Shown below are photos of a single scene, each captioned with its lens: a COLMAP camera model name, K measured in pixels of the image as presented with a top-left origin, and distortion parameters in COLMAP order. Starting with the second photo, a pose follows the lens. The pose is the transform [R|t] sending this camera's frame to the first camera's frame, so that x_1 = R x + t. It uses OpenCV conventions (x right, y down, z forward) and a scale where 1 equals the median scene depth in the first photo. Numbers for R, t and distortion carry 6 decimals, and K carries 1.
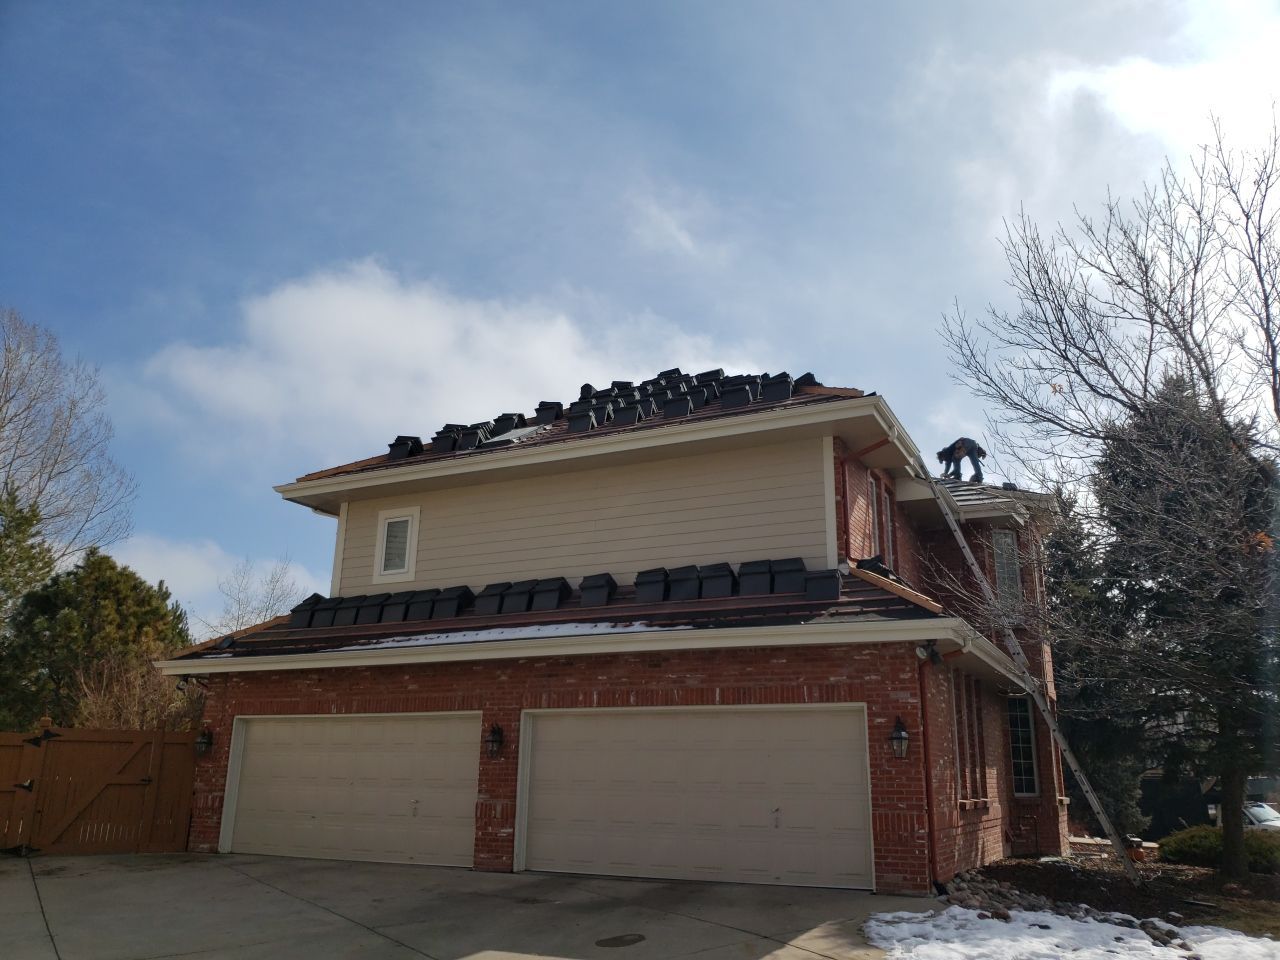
lens RADIAL K [[1009.3, 0, 646.6], [0, 1009.3, 513.8], [0, 0, 1]] dist [0.016736, -0.006312]
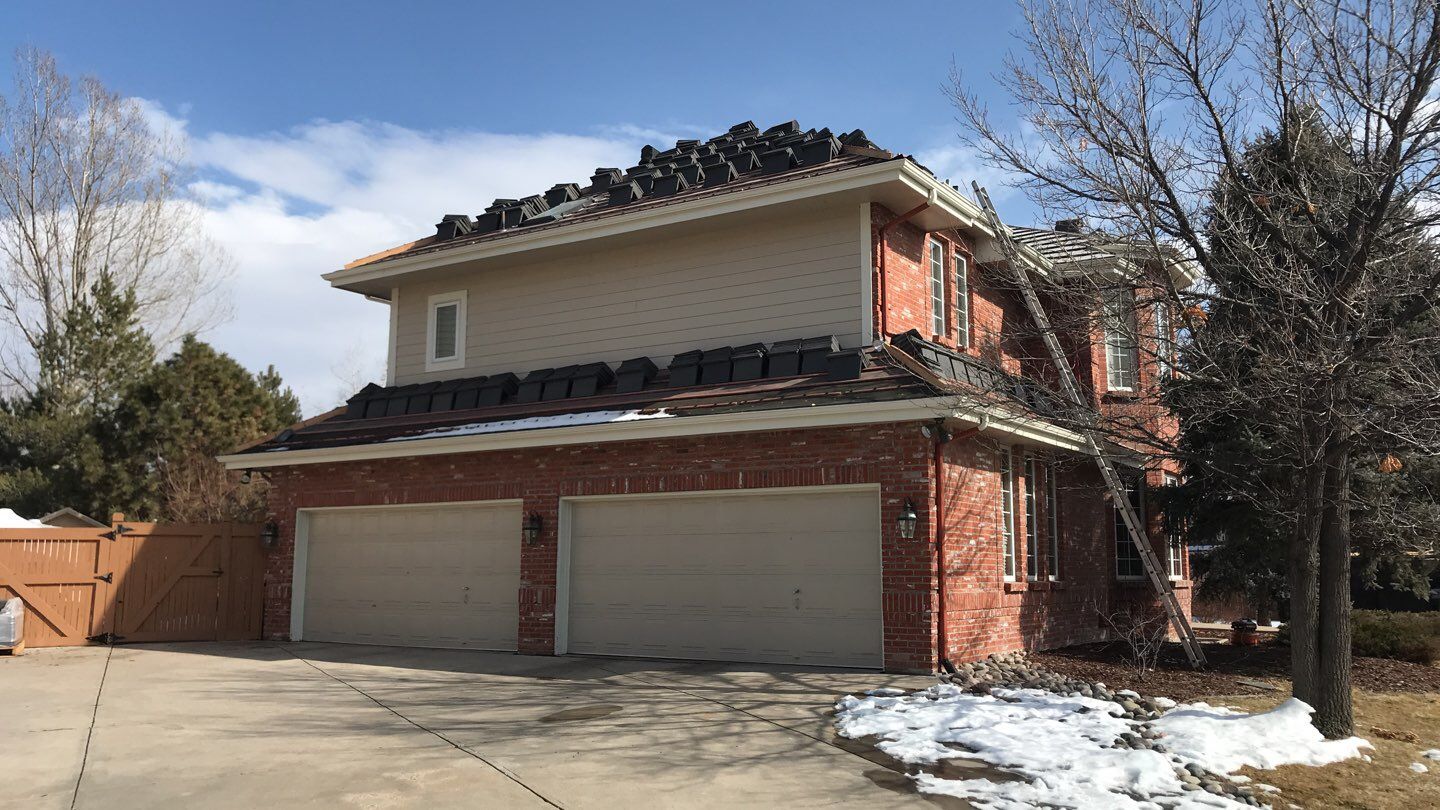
lens RADIAL K [[1194.4, 0, 719.5], [0, 1194.4, 404.9], [0, 0, 1]] dist [0.016737, -0.001378]
pose [[0.992858, -0.027394, -0.116111, 0.155795], [0.040793, 0.992569, 0.114642, -0.021446], [0.112108, -0.118559, 0.986598, -0.114775]]
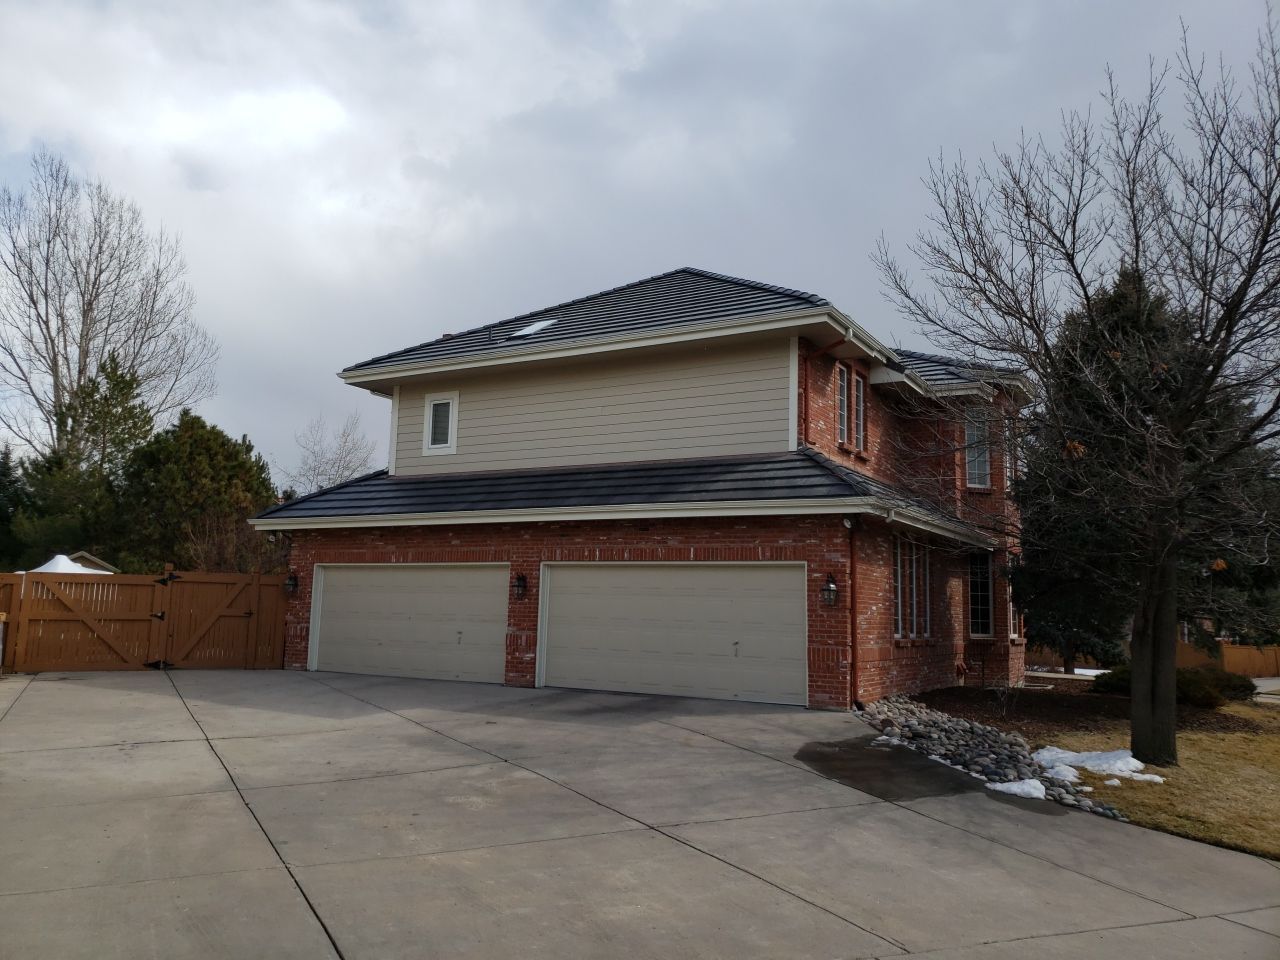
lens RADIAL K [[1009.3, 0, 630.3], [0, 1009.3, 488.9], [0, 0, 1]] dist [0.016736, -0.006312]
pose [[0.996897, 0.003834, -0.078620, 0.076213], [0.006632, 0.991172, 0.132420, -0.053379], [0.078434, -0.132530, 0.988071, -0.184895]]
